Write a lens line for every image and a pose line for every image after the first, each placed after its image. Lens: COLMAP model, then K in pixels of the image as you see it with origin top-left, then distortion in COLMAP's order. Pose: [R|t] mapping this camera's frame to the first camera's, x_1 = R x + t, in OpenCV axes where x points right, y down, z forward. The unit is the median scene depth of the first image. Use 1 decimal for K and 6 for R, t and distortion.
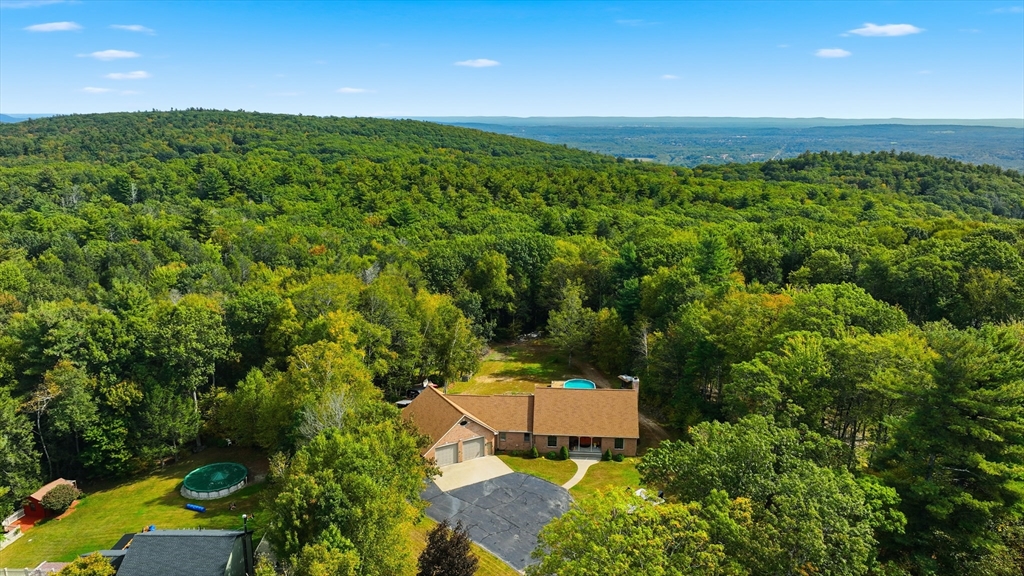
lens RADIAL K [[722.8, 0, 511.8], [0, 722.8, 285.2], [0, 0, 1]] dist [0.007303, 0.003124]
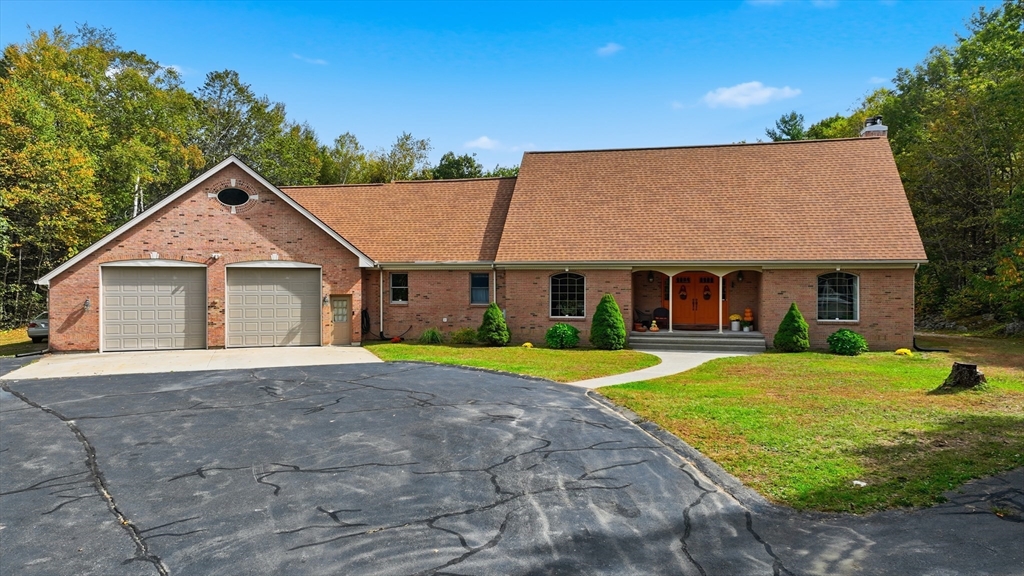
lens RADIAL K [[722.8, 0, 509.5], [0, 722.8, 287.4], [0, 0, 1]] dist [0.007303, 0.003124]
pose [[0.986781, -0.005967, -0.161949, 0.050554], [-0.029835, 0.975553, -0.217732, 0.176818], [0.159289, 0.219685, 0.962479, 0.481177]]
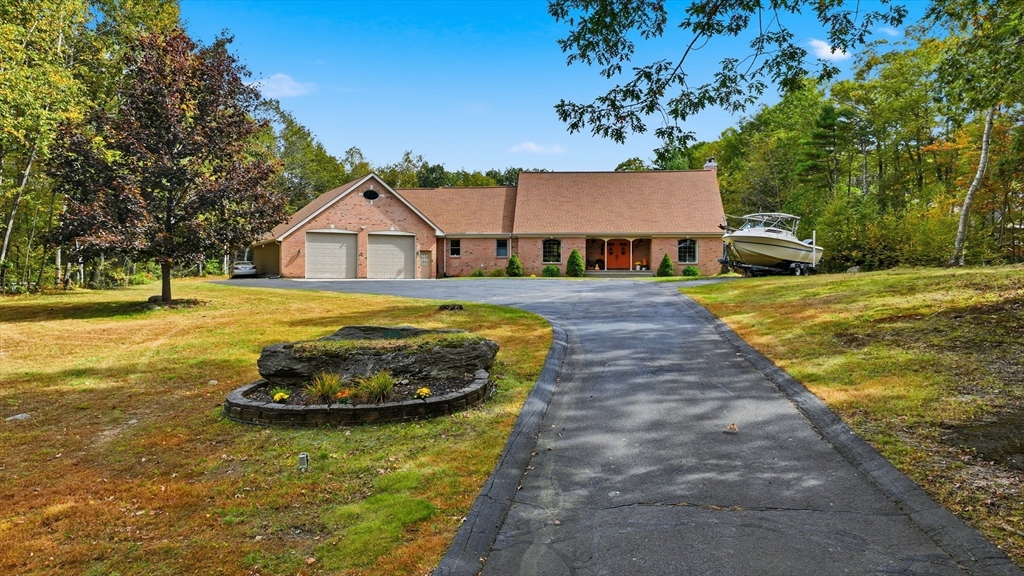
lens RADIAL K [[722.8, 0, 510.6], [0, 722.8, 286.3], [0, 0, 1]] dist [0.007303, 0.003124]
pose [[0.999828, -0.004304, -0.018053, 0.023631], [0.000247, 0.975735, -0.218956, 0.226780], [0.018557, 0.218914, 0.975568, 0.337733]]
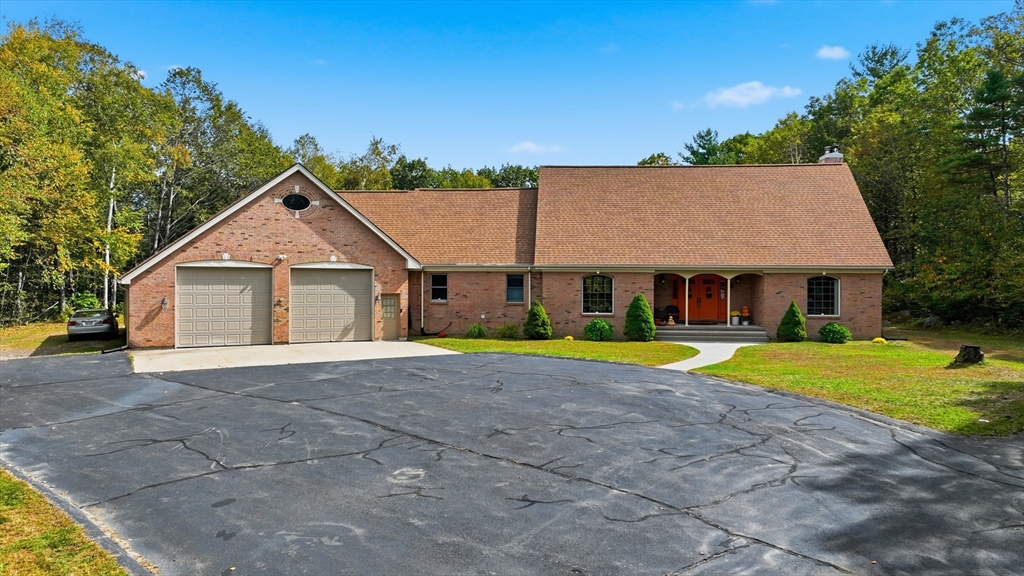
lens RADIAL K [[722.8, 0, 510.9], [0, 722.8, 285.8], [0, 0, 1]] dist [0.007303, 0.003124]
pose [[0.999995, -0.003100, 0.000897, 0.012462], [0.003222, 0.975362, -0.220588, 0.181820], [-0.000191, 0.220590, 0.975367, 0.456761]]
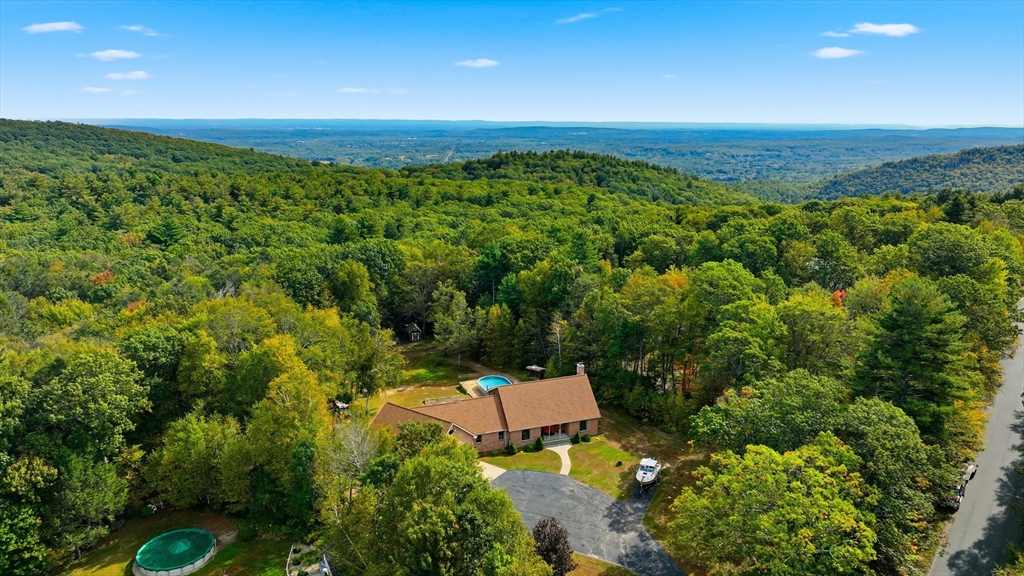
lens RADIAL K [[722.8, 0, 506.3], [0, 722.8, 290.3], [0, 0, 1]] dist [0.007303, 0.003124]
pose [[0.903766, -0.096928, 0.416907, -0.245796], [0.095518, 0.995131, 0.024299, -0.010828], [-0.417233, 0.017862, 0.908624, 0.047195]]
